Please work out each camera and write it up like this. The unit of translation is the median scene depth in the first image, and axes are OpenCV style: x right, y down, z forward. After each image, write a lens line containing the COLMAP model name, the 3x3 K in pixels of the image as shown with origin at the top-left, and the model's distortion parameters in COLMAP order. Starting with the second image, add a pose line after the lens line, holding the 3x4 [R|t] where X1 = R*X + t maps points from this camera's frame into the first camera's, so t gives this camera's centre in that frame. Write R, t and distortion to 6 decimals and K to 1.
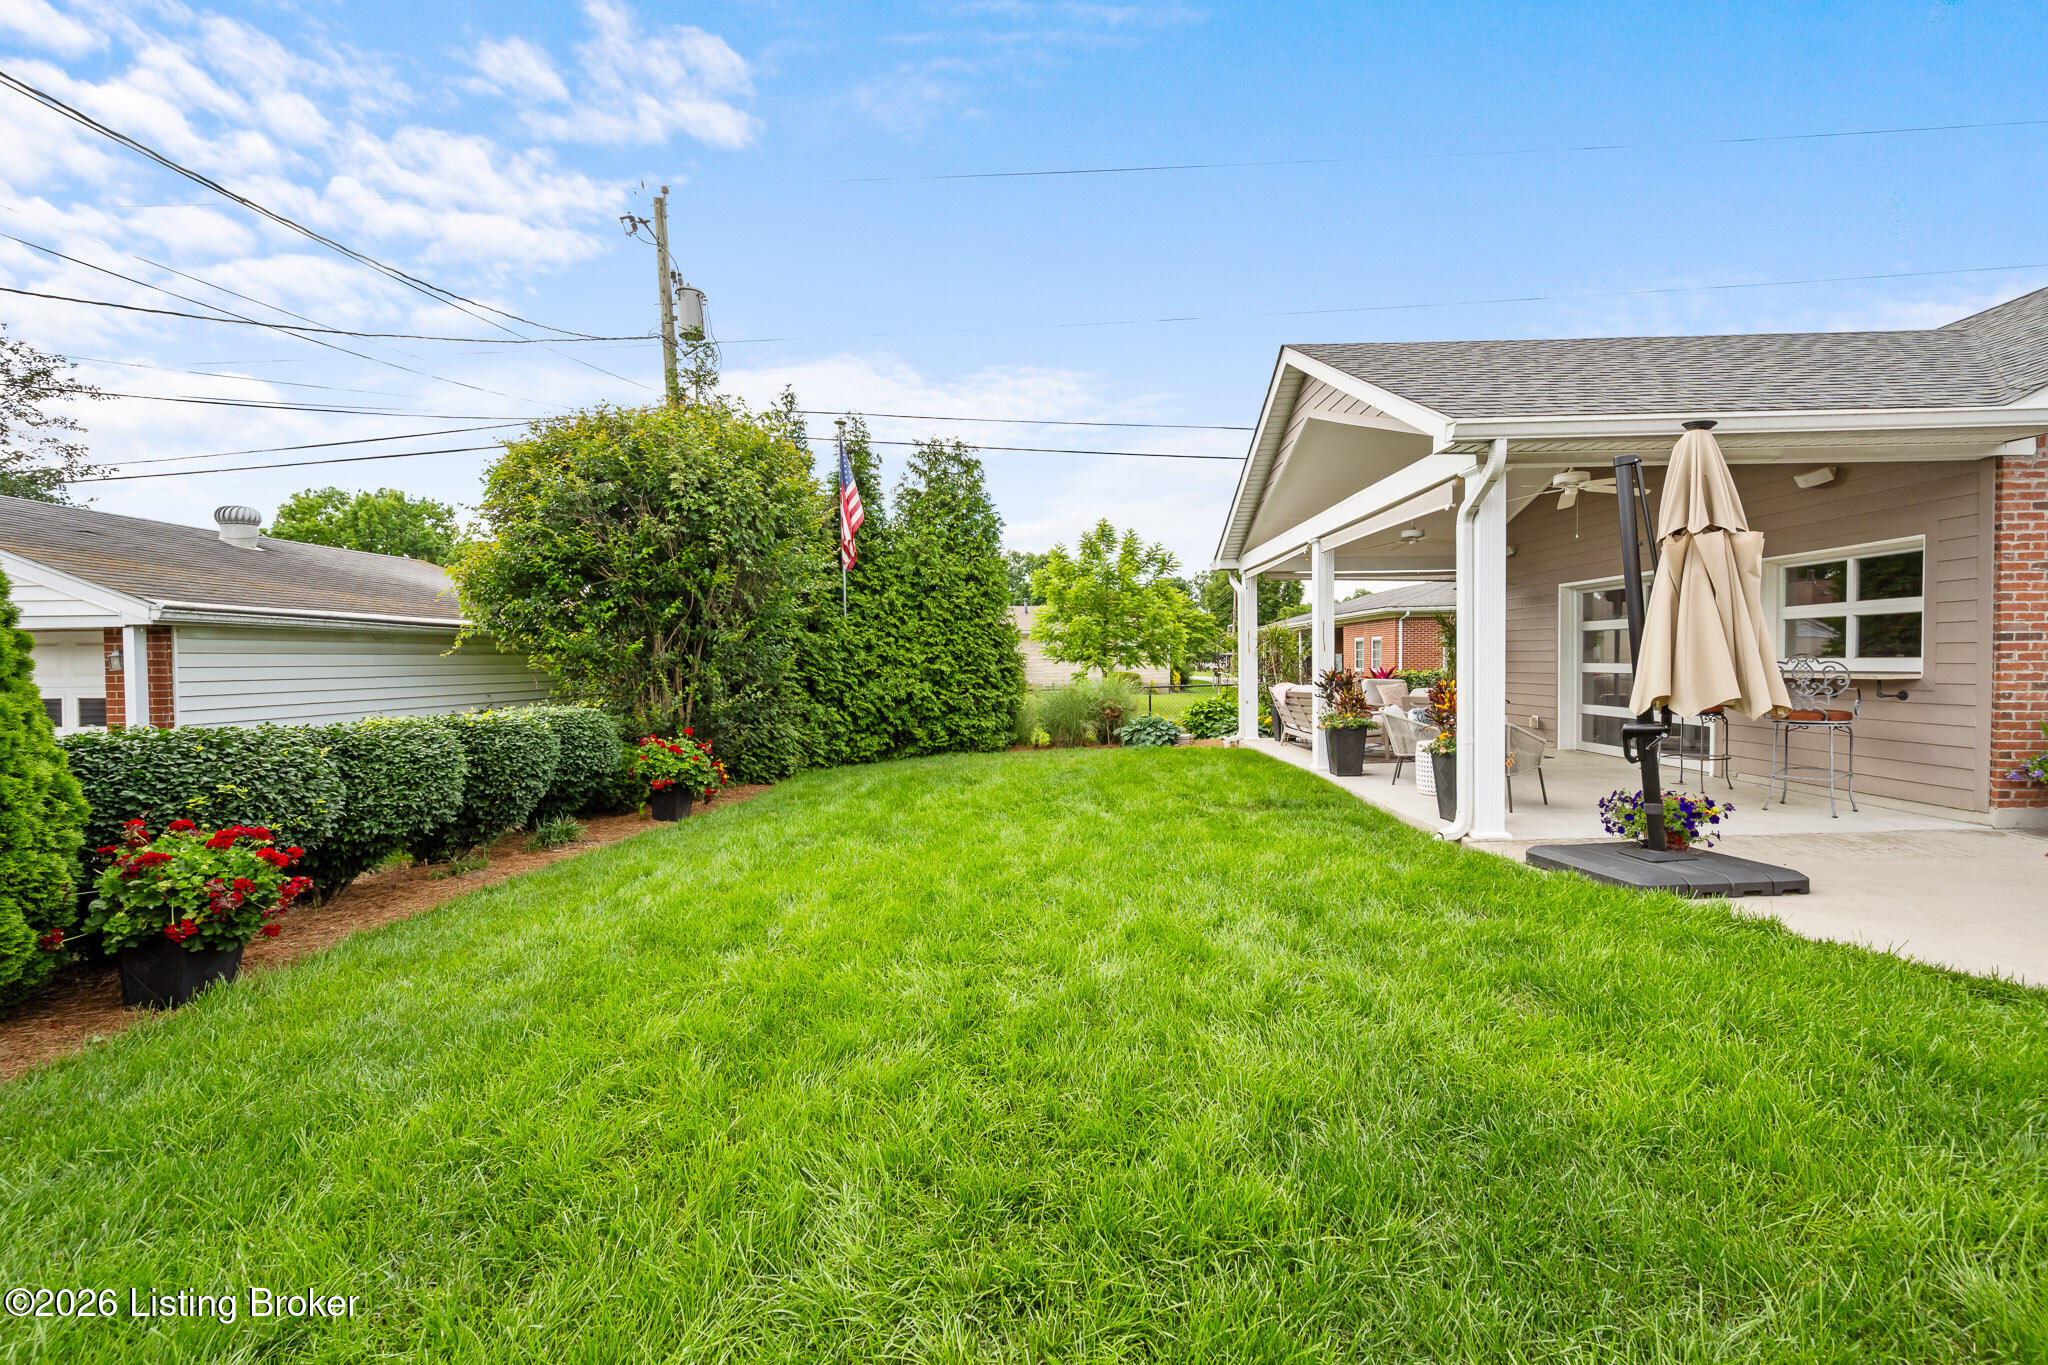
lens RADIAL K [[805.2, 0, 1027.8], [0, 805.2, 684.3], [0, 0, 1]] dist [-0.001658, -0.000425]
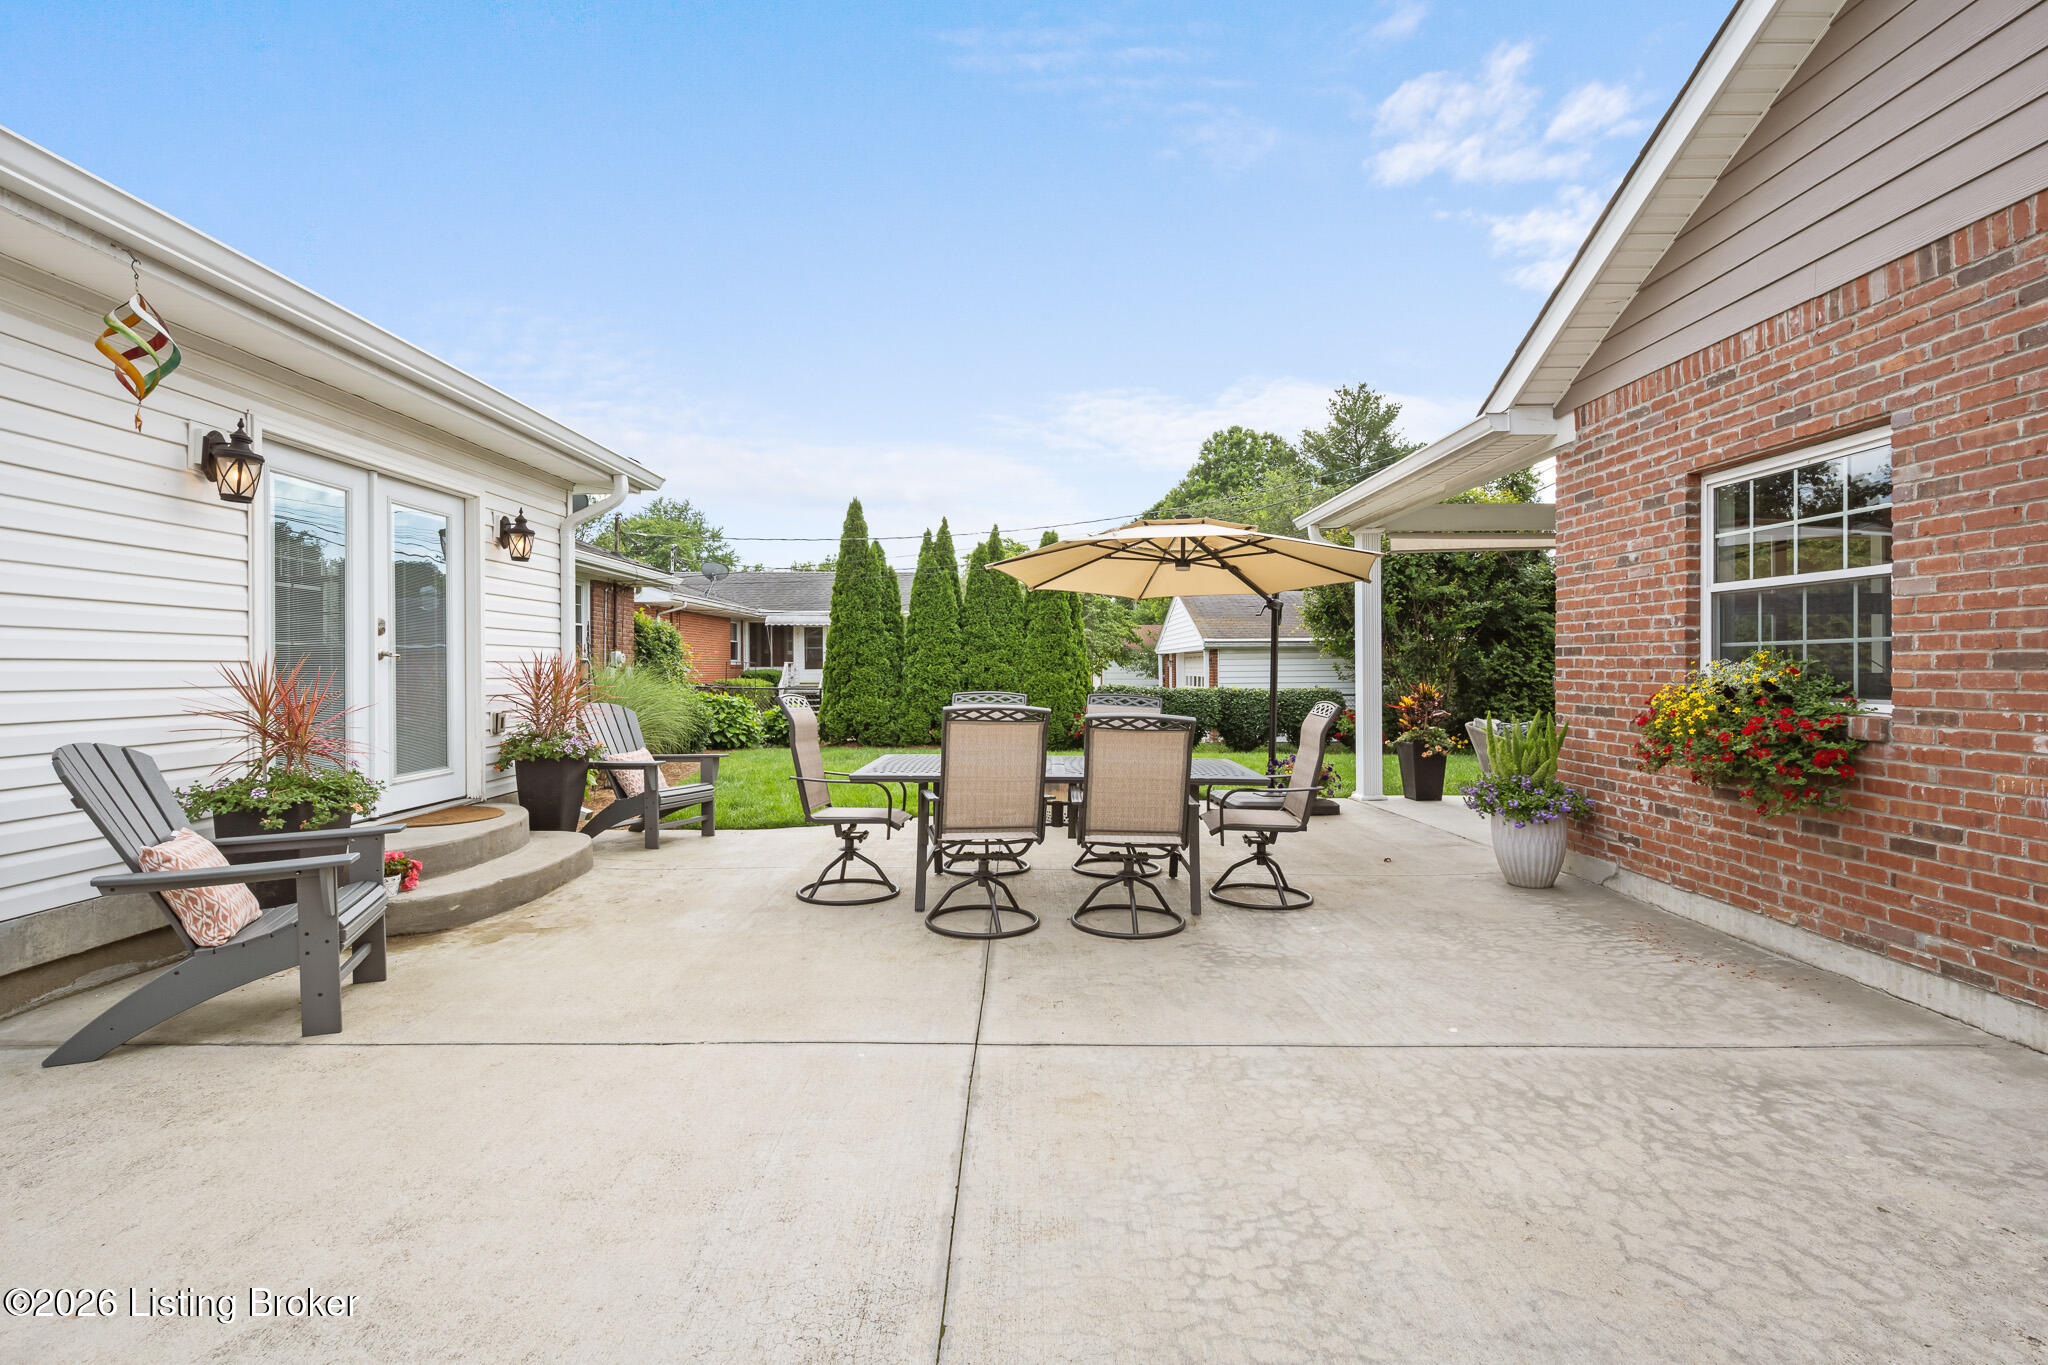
lens RADIAL K [[934.3, 0, 1028.8], [0, 934.3, 665.4], [0, 0, 1]] dist [-0.000906, -0.000033]
pose [[0.047140, 0.009896, -0.998839, 0.950978], [-0.022963, 0.999697, 0.008821, -0.017257], [0.998624, 0.022521, 0.047353, 0.154350]]
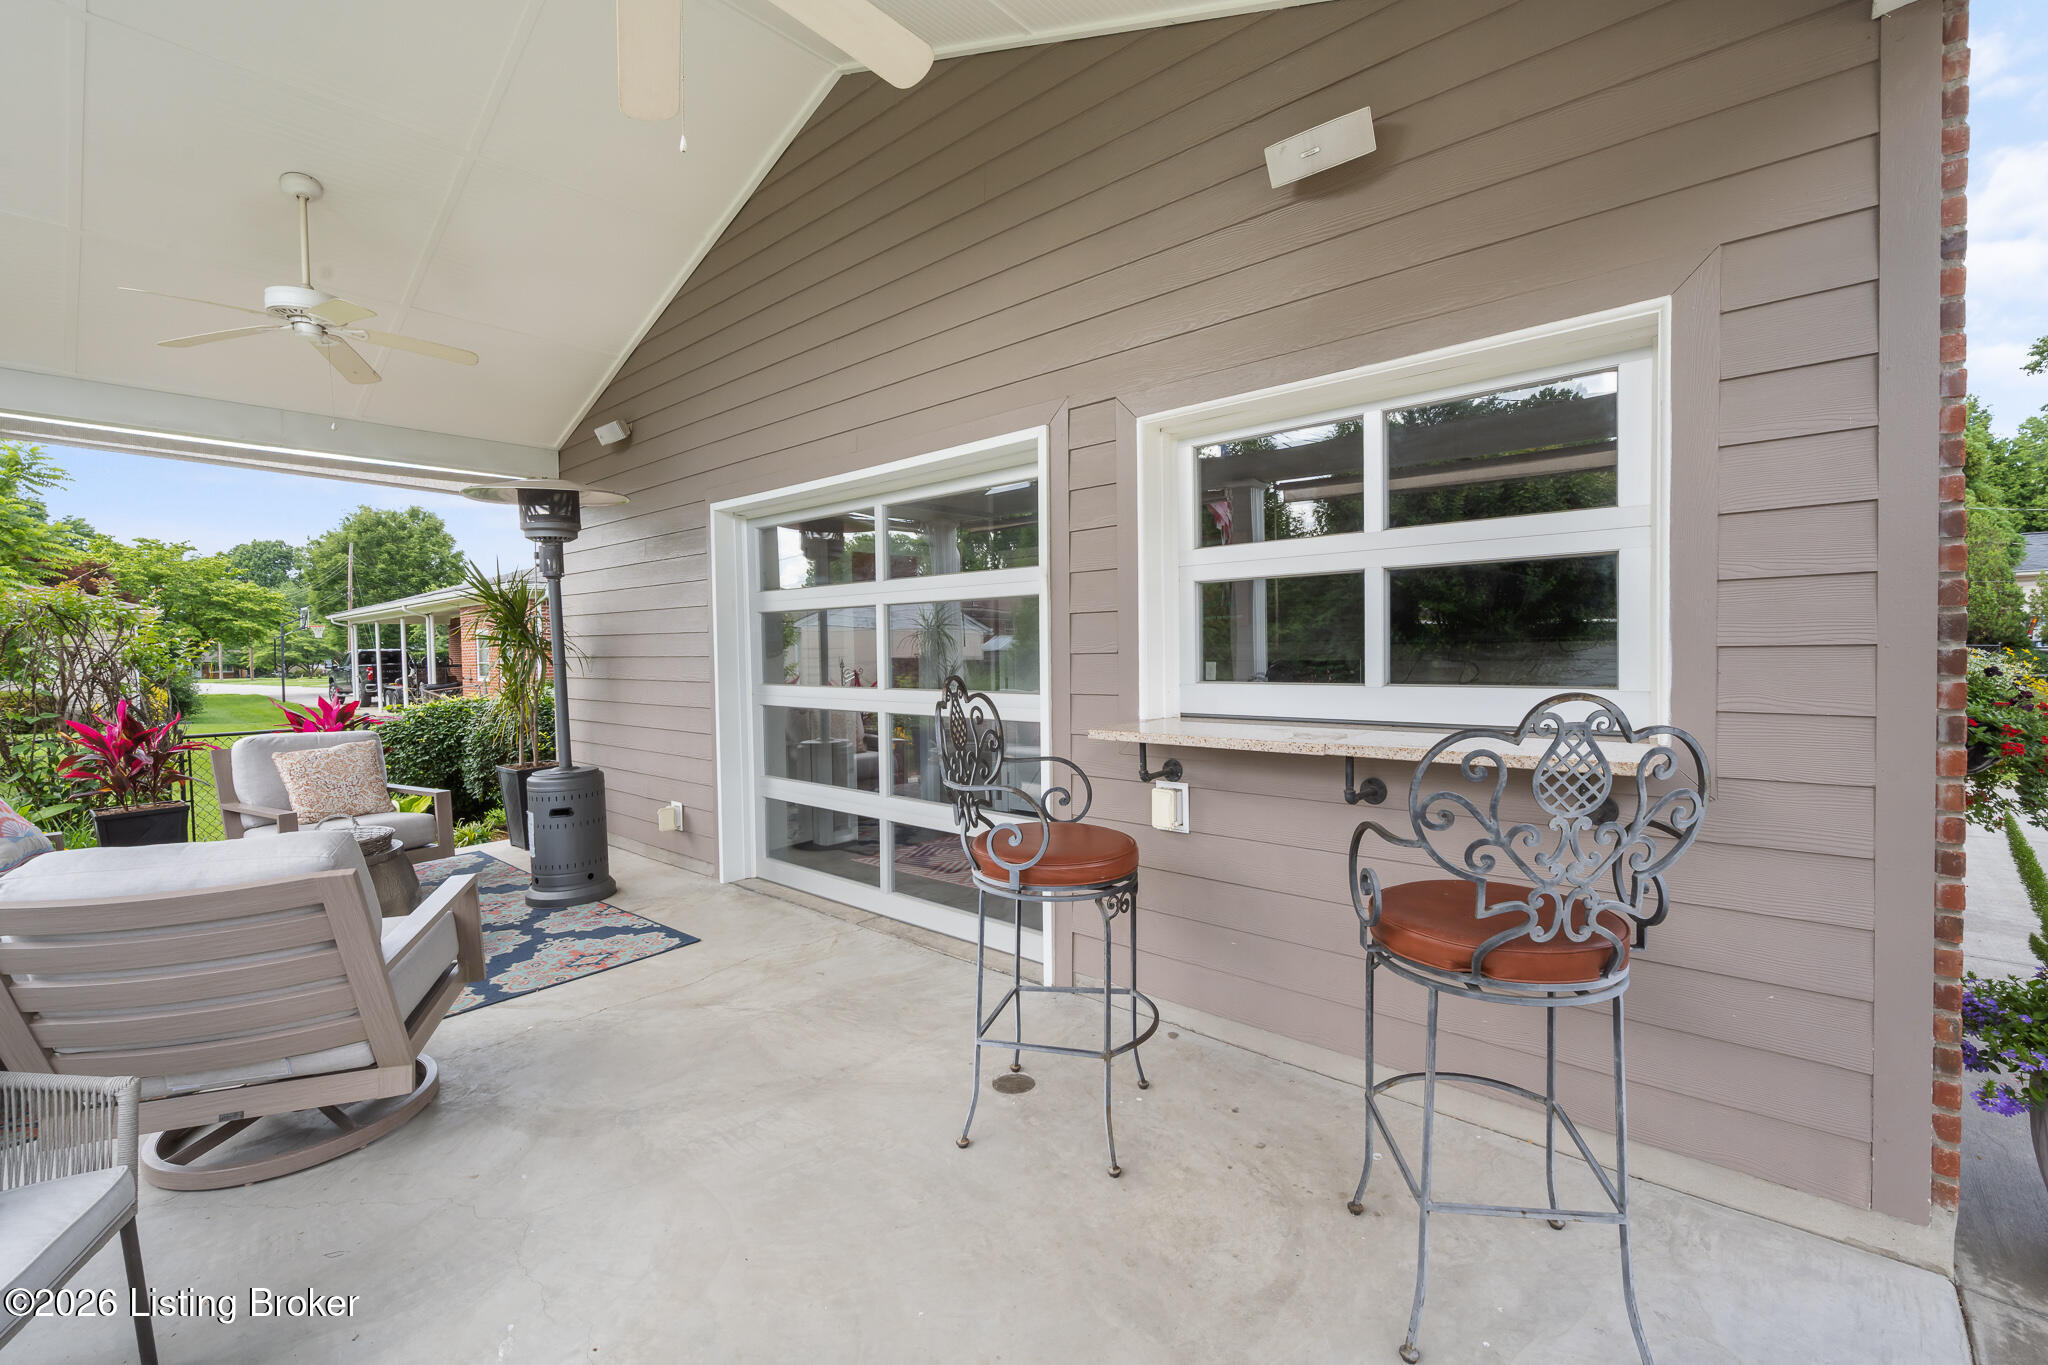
lens RADIAL K [[887.0, 0, 1031.2], [0, 887.0, 669.9], [0, 0, 1]] dist [-0.001152, -0.000047]
pose [[0.635584, -0.019497, 0.771786, 0.323345], [0.032077, 0.999485, -0.001168, -0.023536], [-0.771365, 0.025499, 0.635881, 0.457144]]
